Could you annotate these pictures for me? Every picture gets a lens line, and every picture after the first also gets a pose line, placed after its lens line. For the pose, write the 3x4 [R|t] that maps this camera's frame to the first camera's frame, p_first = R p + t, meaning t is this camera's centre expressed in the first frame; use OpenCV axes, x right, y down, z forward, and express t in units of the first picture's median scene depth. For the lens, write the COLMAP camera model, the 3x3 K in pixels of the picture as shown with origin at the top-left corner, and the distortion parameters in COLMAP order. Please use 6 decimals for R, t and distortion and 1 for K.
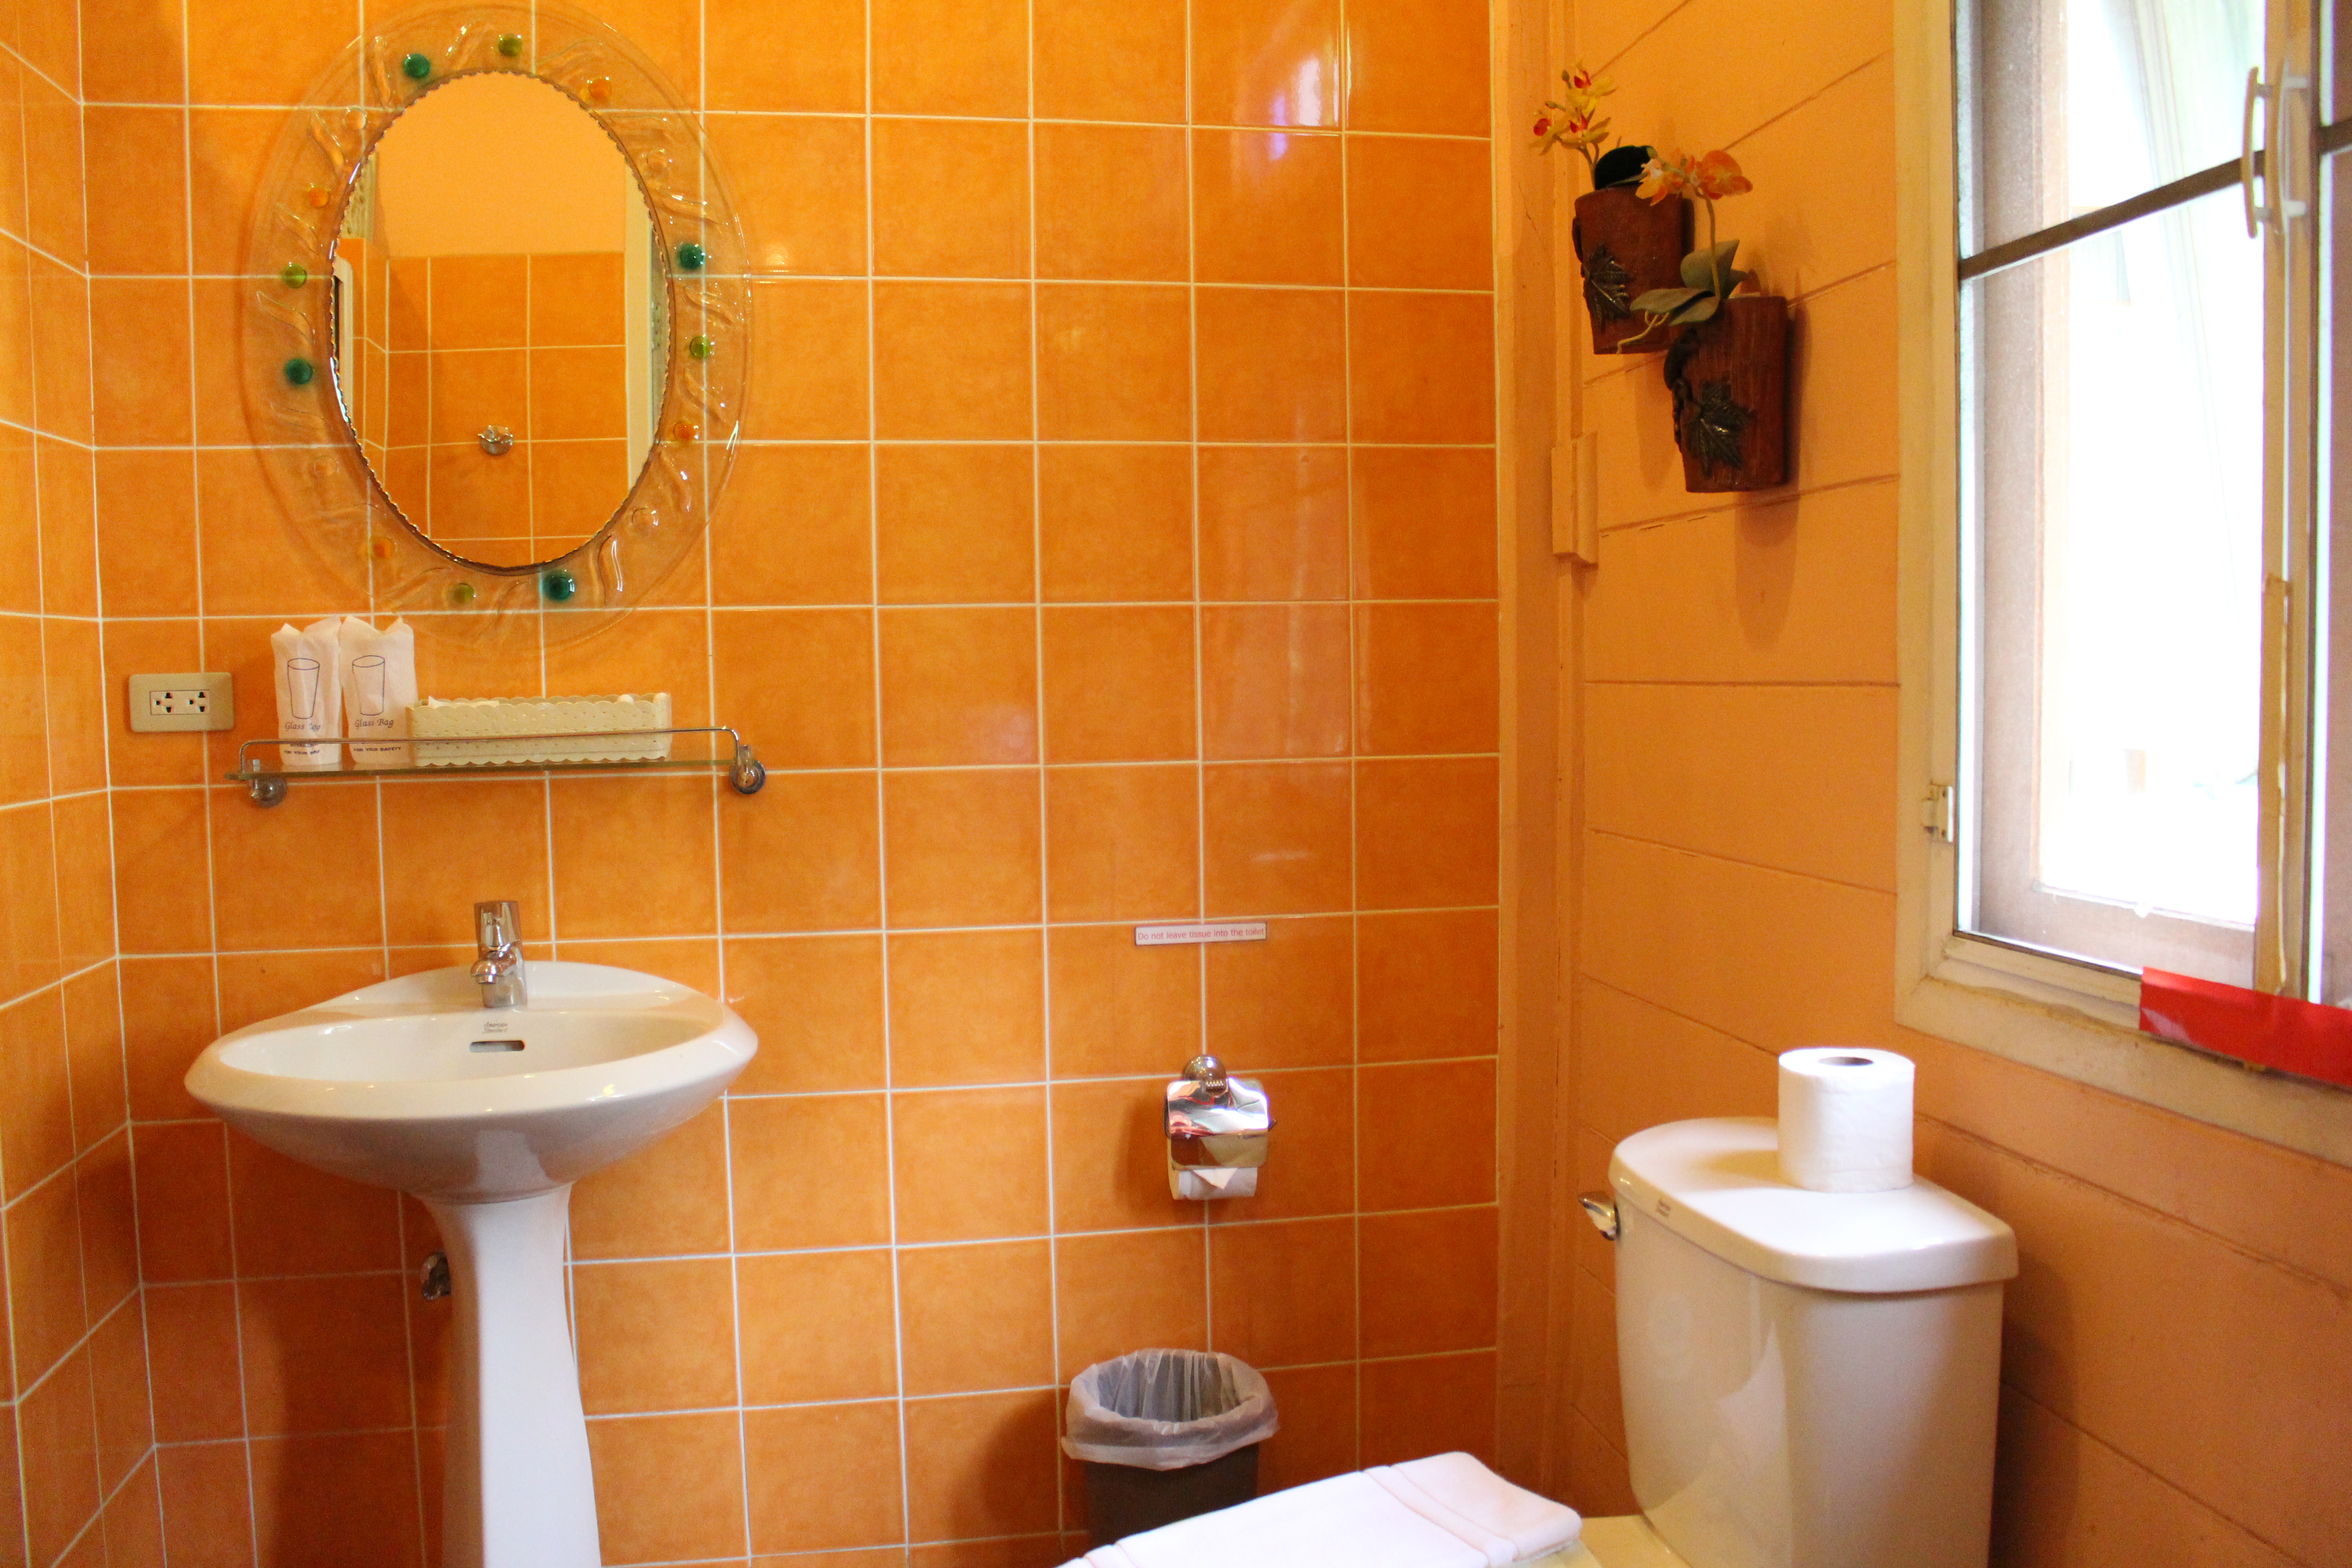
lens RADIAL K [[1959.0, 0, 1178.9], [0, 1959.0, 798.6], [0, 0, 1]] dist [-0.138730, 0.090623]
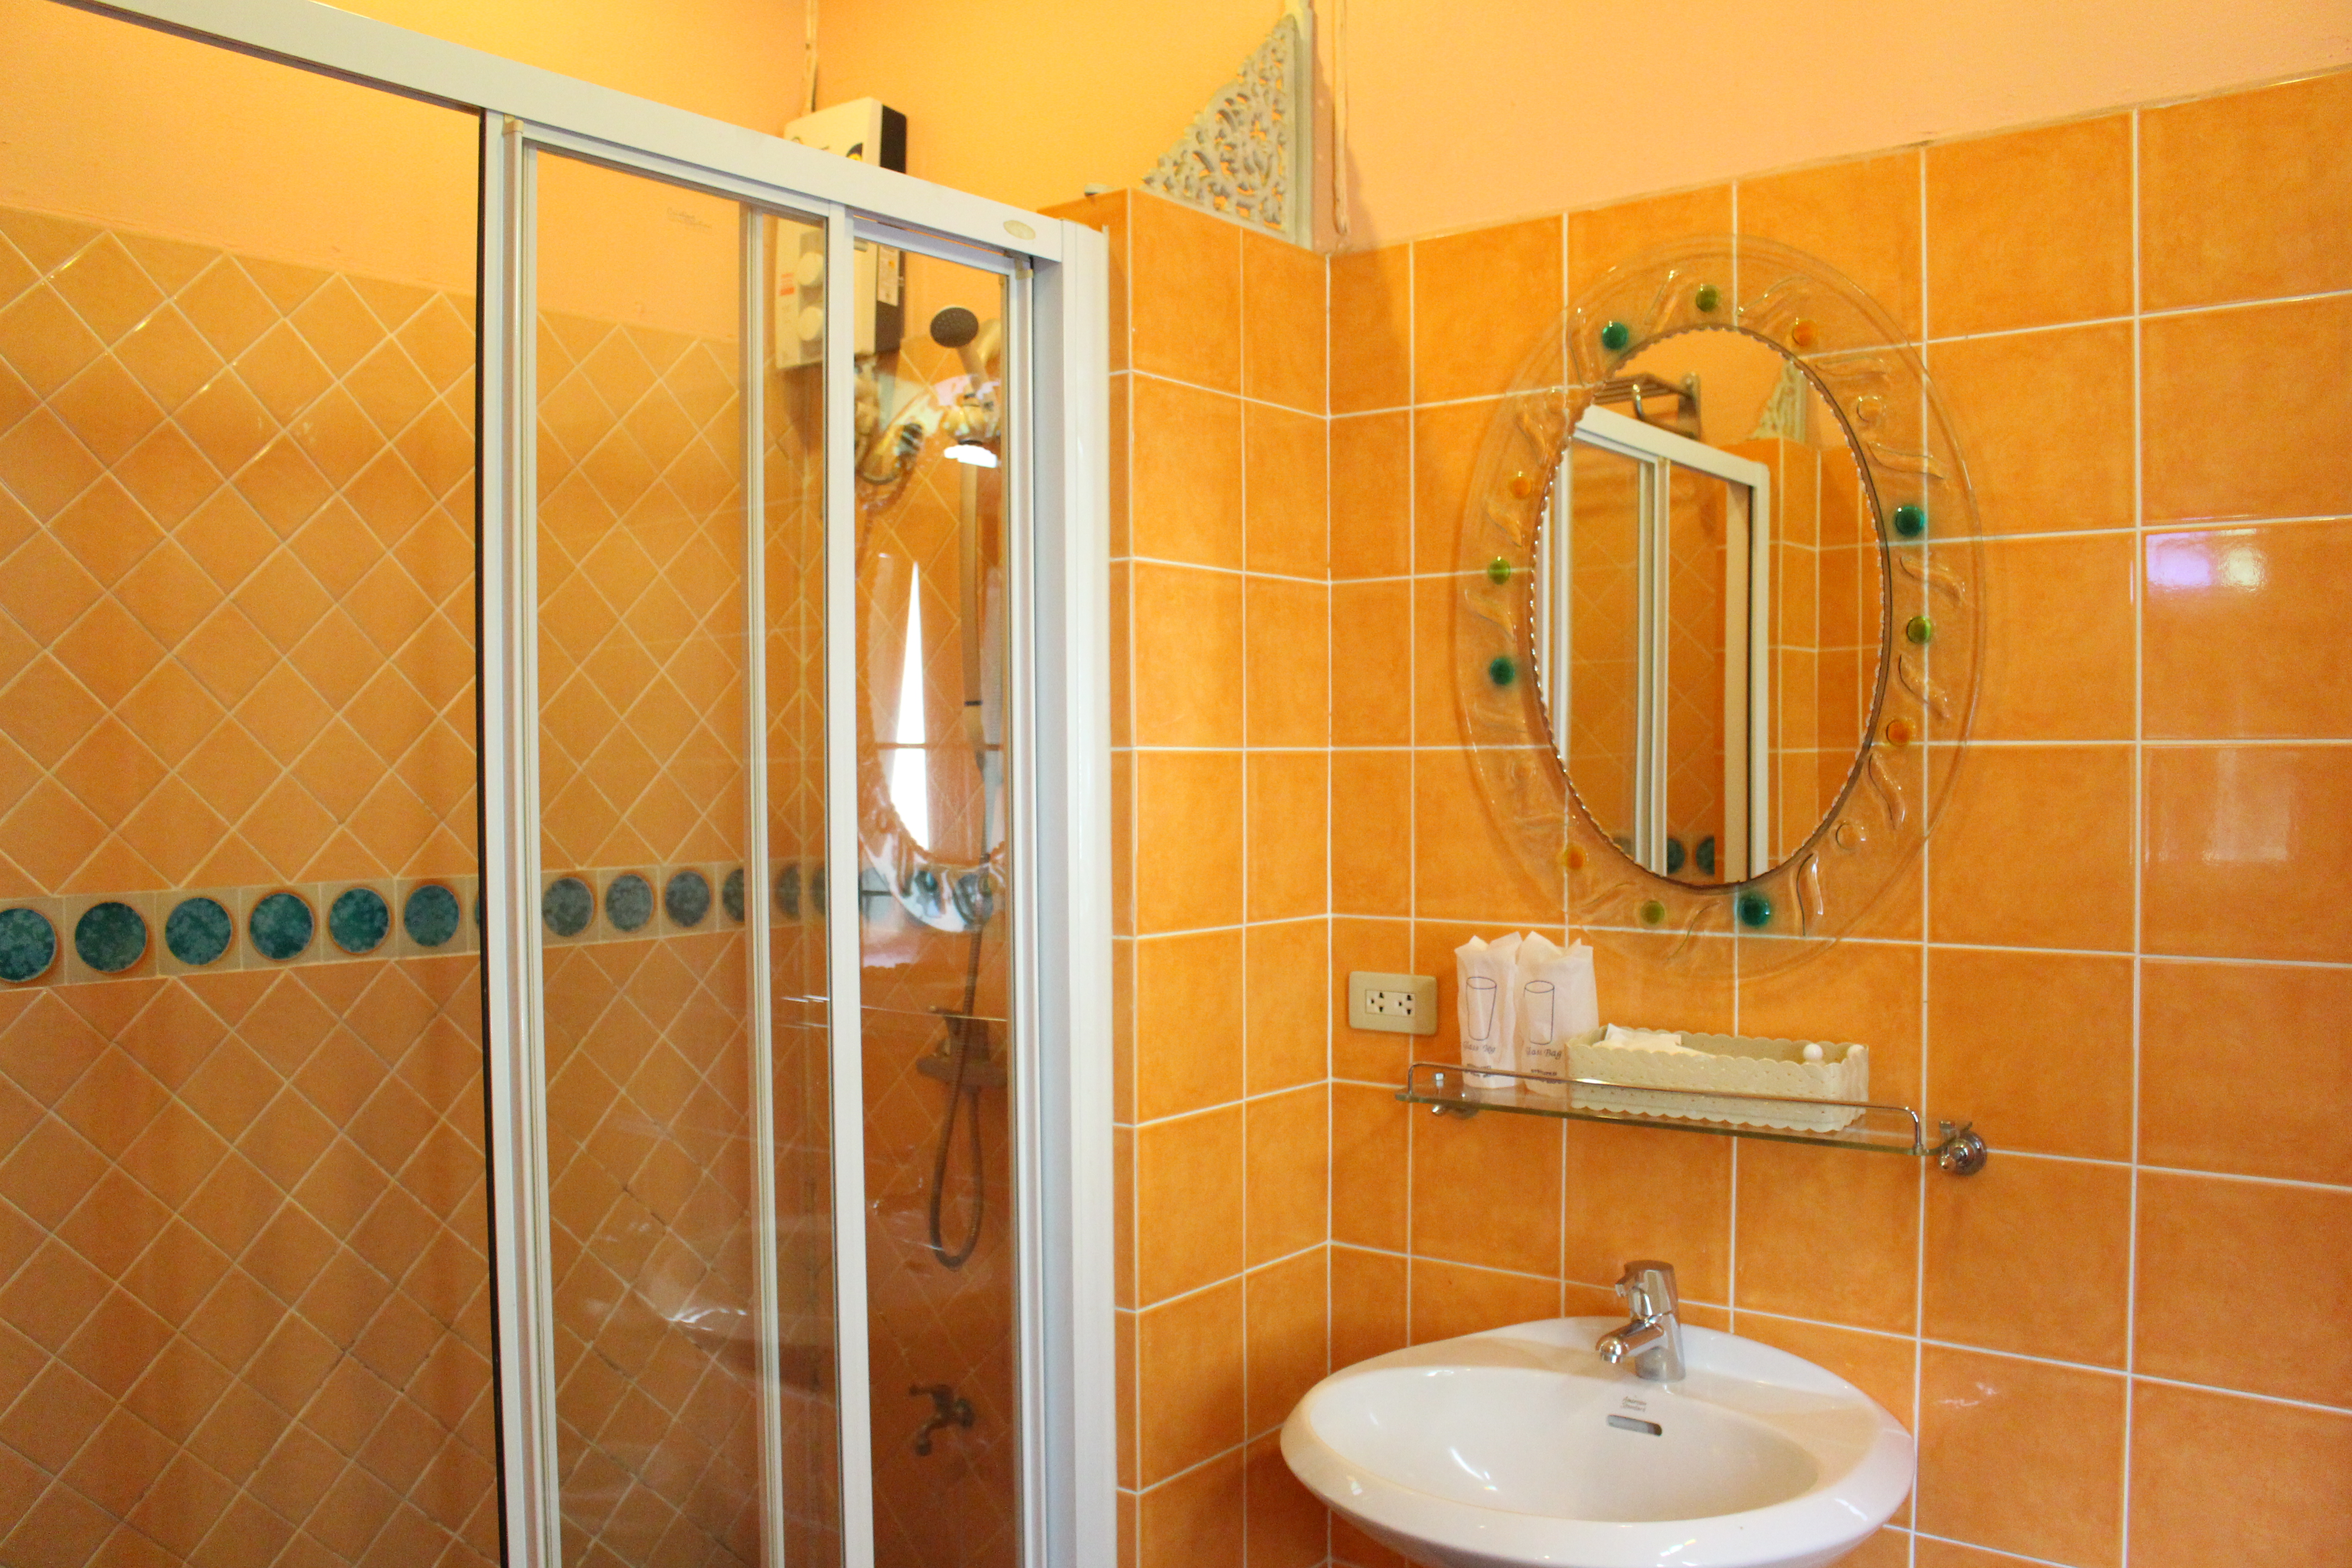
lens RADIAL K [[1959.0, 0, 1172.3], [0, 1959.0, 777.3], [0, 0, 1]] dist [-0.138730, 0.090623]
pose [[0.647973, 0.023462, -0.761302, 0.175105], [-0.055238, 0.998341, -0.016249, -0.142706], [0.759657, 0.052582, 0.648194, 0.232947]]
